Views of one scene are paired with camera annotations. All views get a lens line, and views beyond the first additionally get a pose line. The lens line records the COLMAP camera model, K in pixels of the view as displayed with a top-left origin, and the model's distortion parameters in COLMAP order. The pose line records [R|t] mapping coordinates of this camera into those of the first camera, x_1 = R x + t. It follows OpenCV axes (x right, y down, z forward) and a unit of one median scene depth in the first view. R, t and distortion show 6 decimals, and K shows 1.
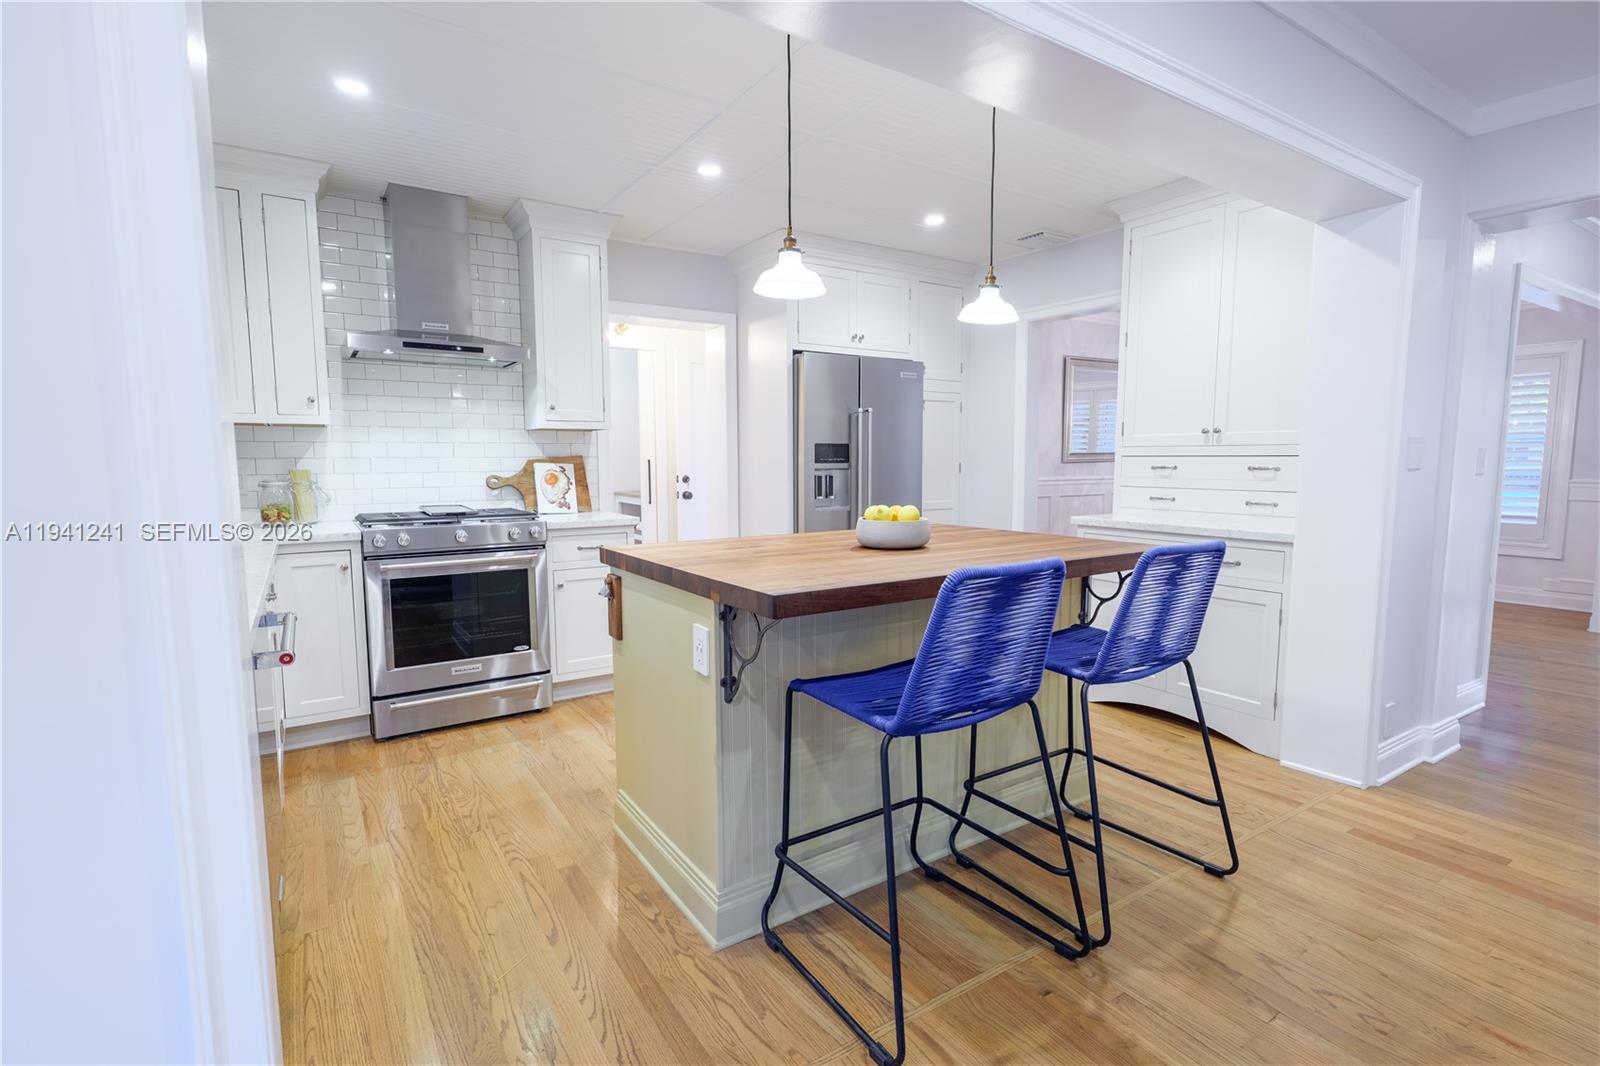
lens RADIAL K [[763.1, 0, 800.0], [0, 763.1, 533.0], [0, 0, 1]] dist [0.002699, 0.000496]
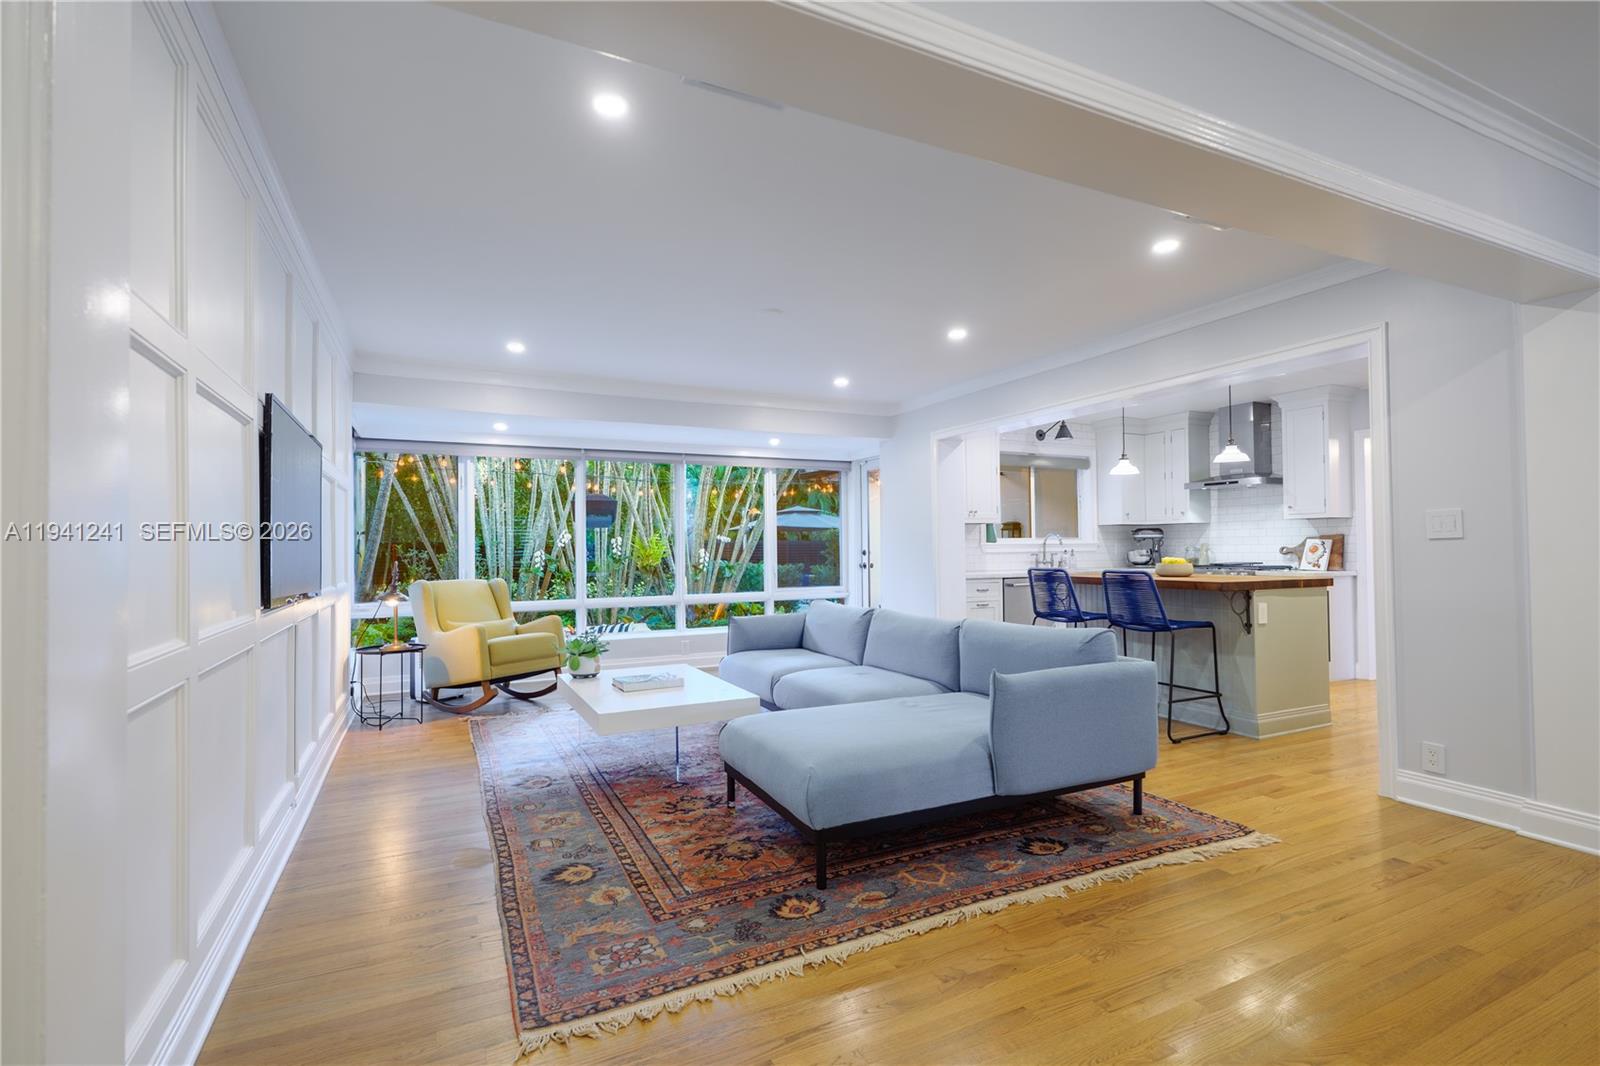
lens RADIAL K [[748.7, 0, 800.0], [0, 748.7, 533.0], [0, 0, 1]] dist [-0.000226, 0.005122]
pose [[-0.123371, -0.013918, -0.992263, 1.575011], [-0.088435, 0.996077, -0.002976, -0.004287], [0.988412, 0.087384, -0.124118, 0.133278]]
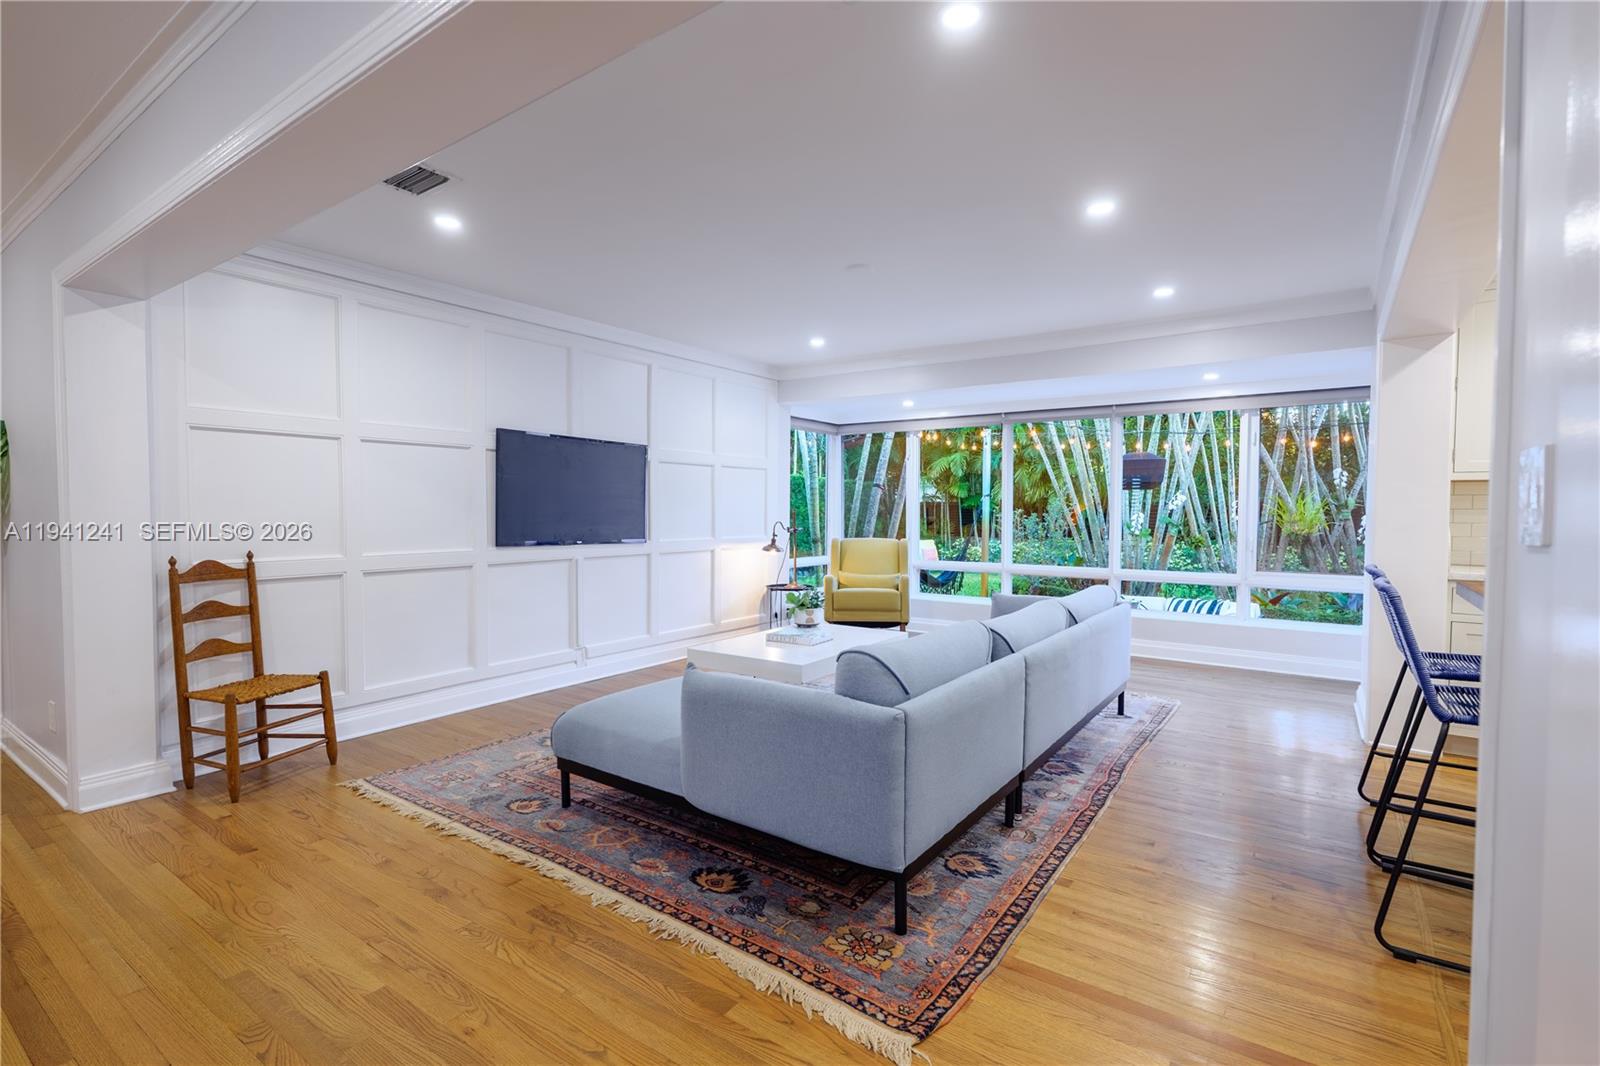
lens RADIAL K [[747.3, 0, 800.0], [0, 747.3, 533.0], [0, 0, 1]] dist [0.000904, 0.000321]
pose [[-0.932193, 0.012591, -0.361743, 0.936195], [-0.036256, 0.991121, 0.127927, -0.094291], [0.360142, 0.132368, -0.923459, 0.907338]]
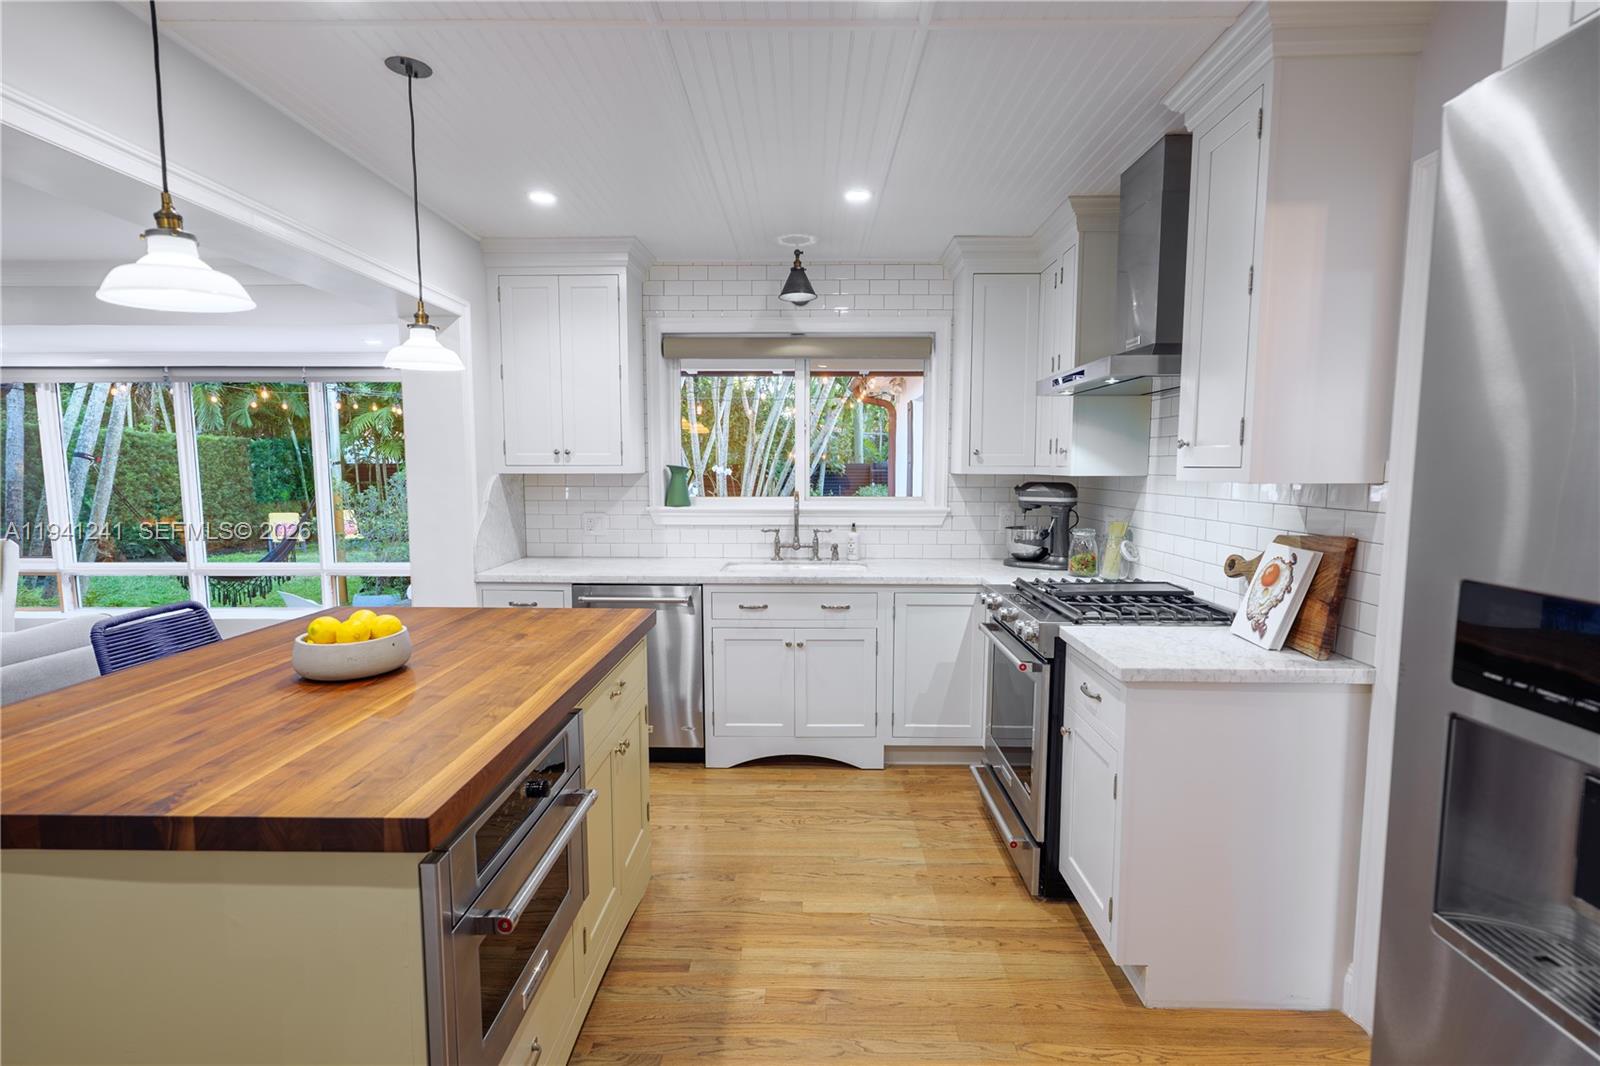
lens RADIAL K [[748.7, 0, 800.0], [0, 748.7, 533.0], [0, 0, 1]] dist [-0.000226, 0.005122]
pose [[-0.565676, 0.077385, -0.820989, 0.308911], [-0.081447, 0.985476, 0.149008, -0.168949], [0.820596, 0.151157, -0.551157, 1.147570]]
